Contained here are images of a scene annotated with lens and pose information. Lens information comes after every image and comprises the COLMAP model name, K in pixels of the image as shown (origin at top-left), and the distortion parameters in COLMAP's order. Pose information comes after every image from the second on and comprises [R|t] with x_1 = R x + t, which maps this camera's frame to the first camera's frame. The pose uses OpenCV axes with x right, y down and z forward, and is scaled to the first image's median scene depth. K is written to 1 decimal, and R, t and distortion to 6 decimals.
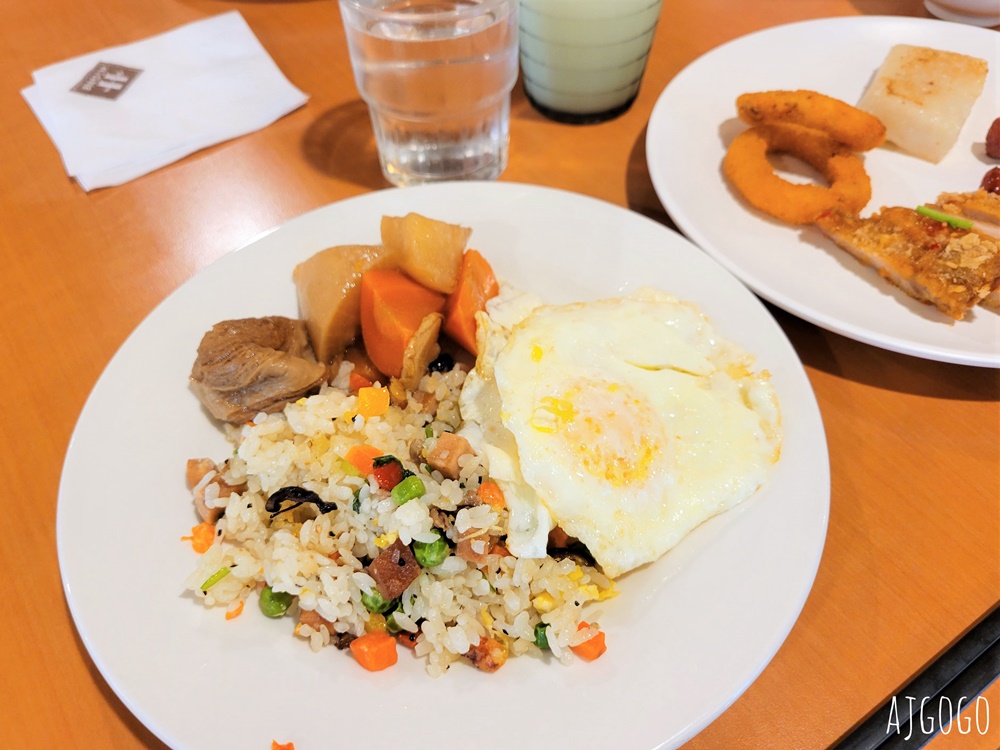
lens RADIAL K [[748.0, 0, 500.3], [0, 748.0, 375.6], [0, 0, 1]] dist [-0.002493, -0.000444]
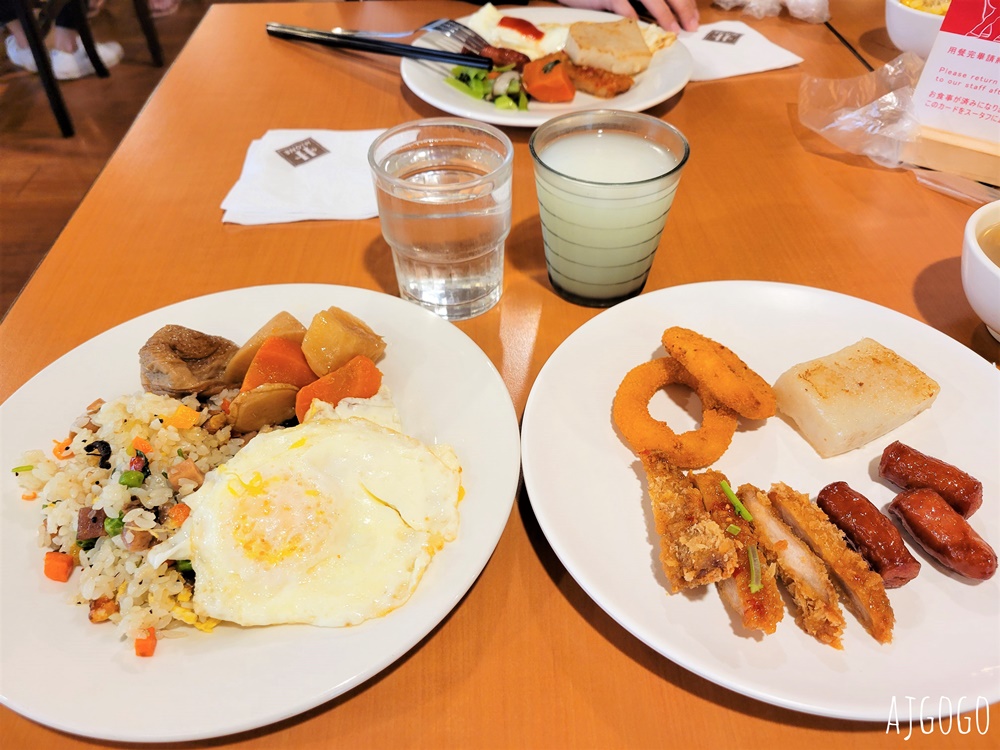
lens RADIAL K [[748.0, 0, 499.7], [0, 748.0, 374.1], [0, 0, 1]] dist [-0.002493, -0.000444]
pose [[0.853128, 0.377008, -0.360607, 0.560758], [-0.418539, 0.907242, -0.041680, -0.171999], [0.311444, 0.186486, 0.931786, -0.087832]]
